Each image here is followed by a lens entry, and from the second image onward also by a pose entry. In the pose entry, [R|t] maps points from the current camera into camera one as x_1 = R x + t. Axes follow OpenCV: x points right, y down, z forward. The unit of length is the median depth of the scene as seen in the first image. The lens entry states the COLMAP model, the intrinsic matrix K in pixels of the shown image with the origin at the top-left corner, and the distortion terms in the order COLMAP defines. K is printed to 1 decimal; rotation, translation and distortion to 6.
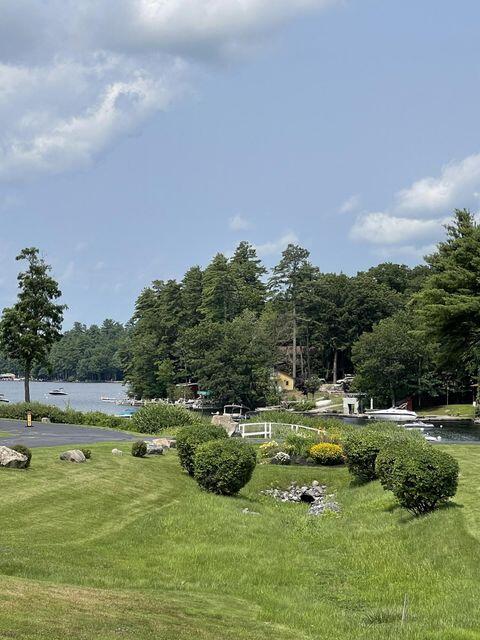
lens RADIAL K [[1753.4, 0, 239.9], [0, 1753.4, 320.0], [0, 0, 1]] dist [-0.123479, 0.000000]
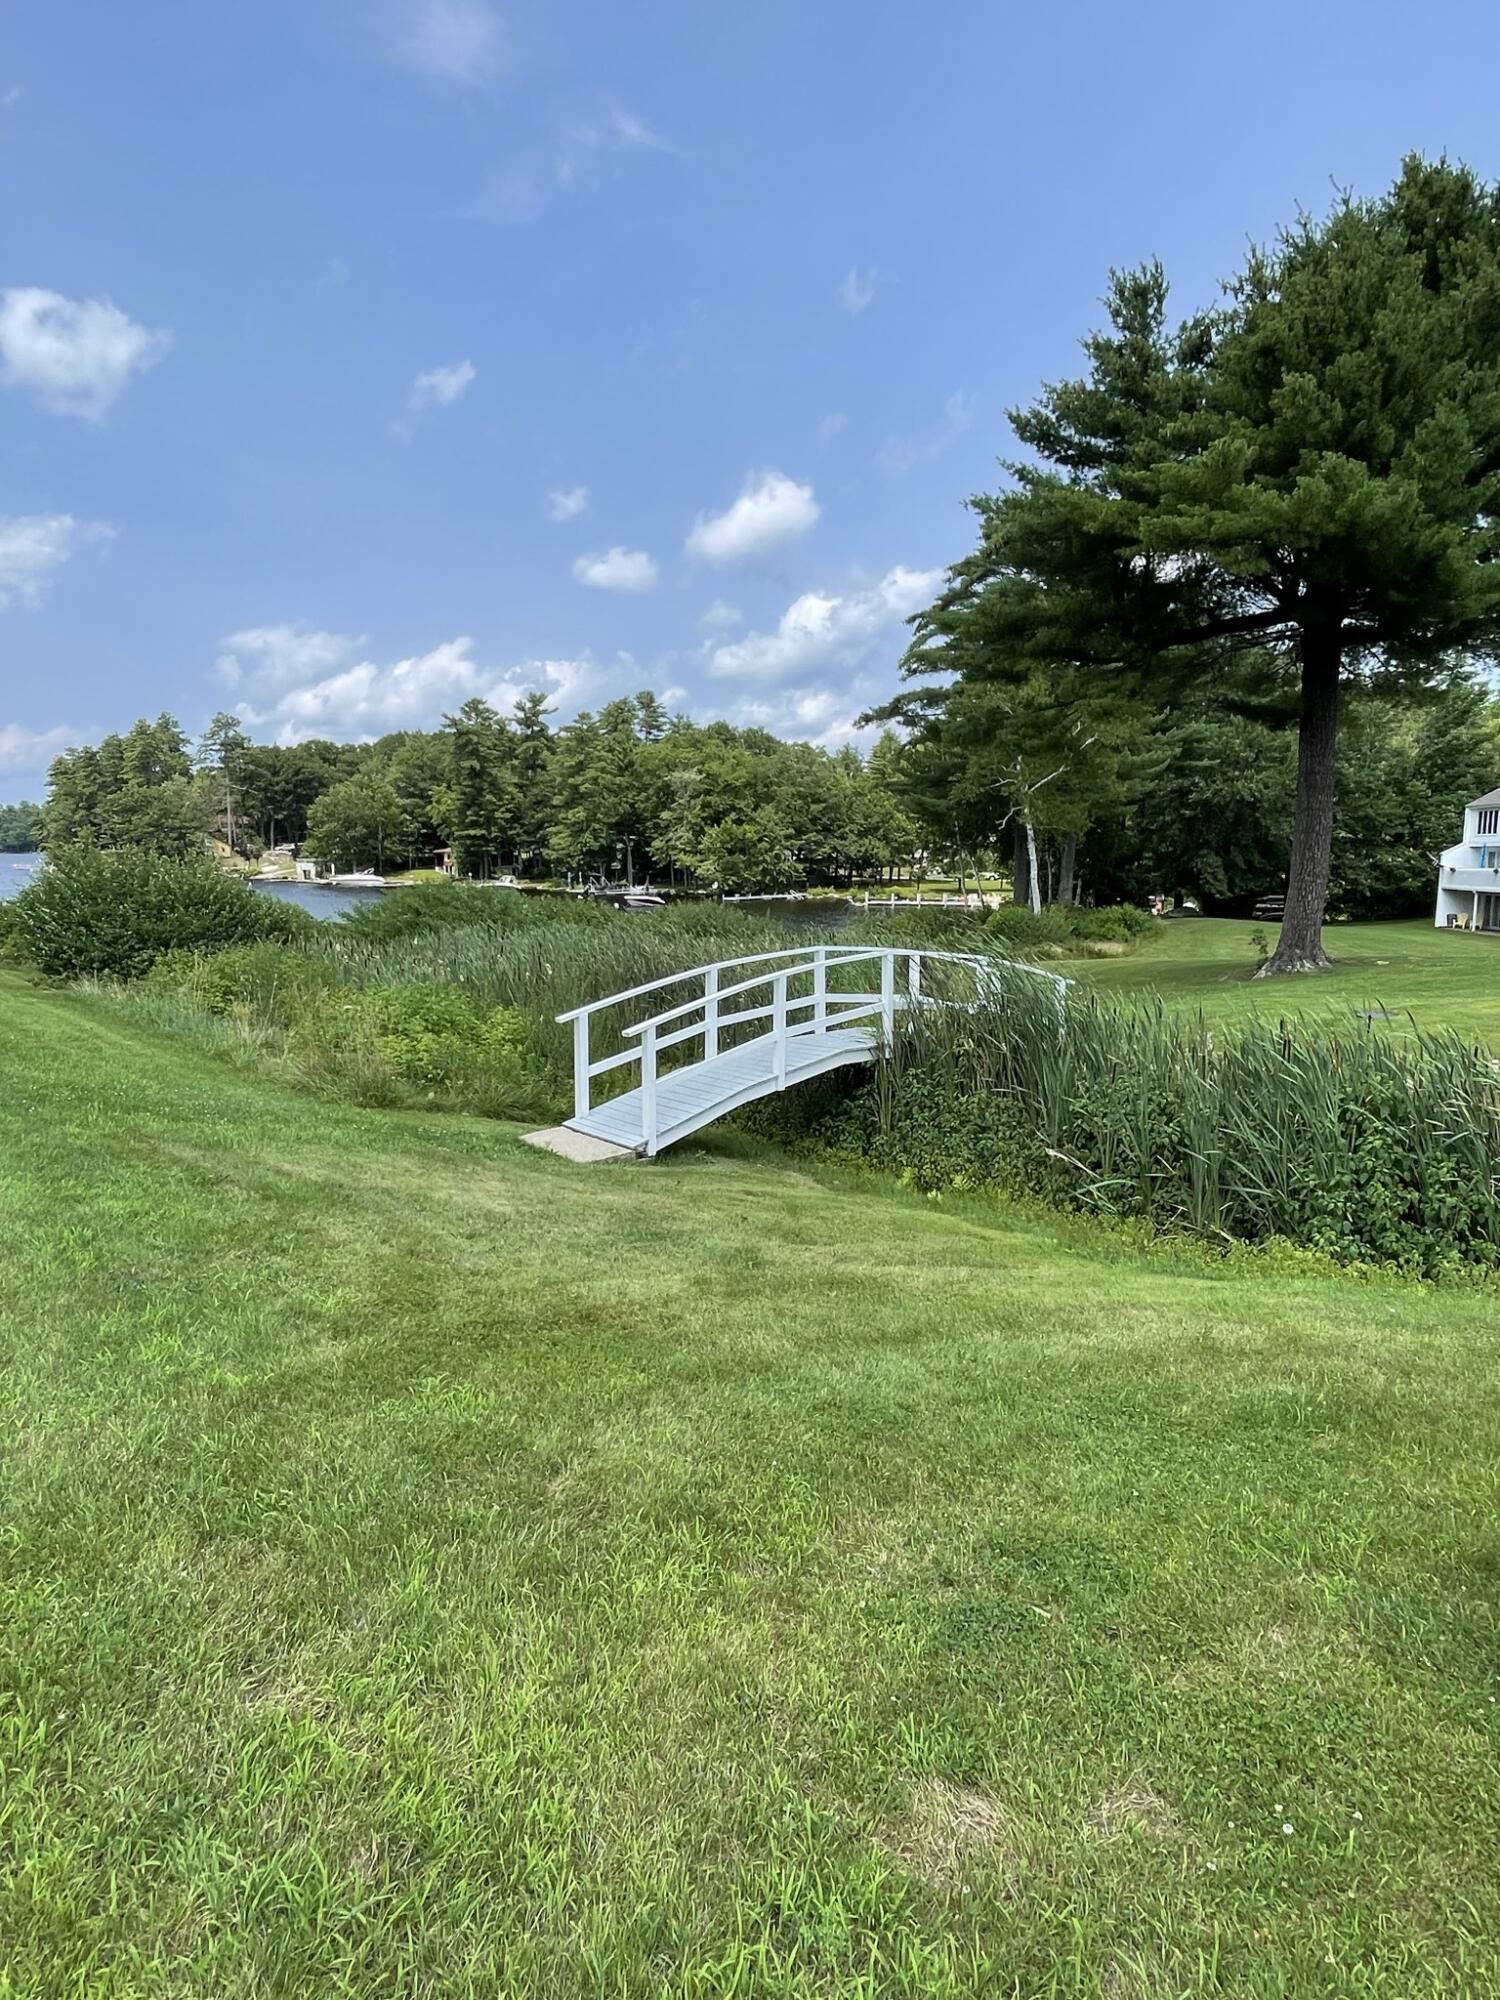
lens RADIAL K [[1122.7, 0, 747.7], [0, 1122.7, 986.2], [0, 0, 1]] dist [-0.007715, -0.000966]
pose [[0.881718, -0.049802, 0.469142, -0.014327], [-0.020834, 0.989332, 0.144179, 0.013988], [-0.471317, -0.136899, 0.871274, 0.270568]]
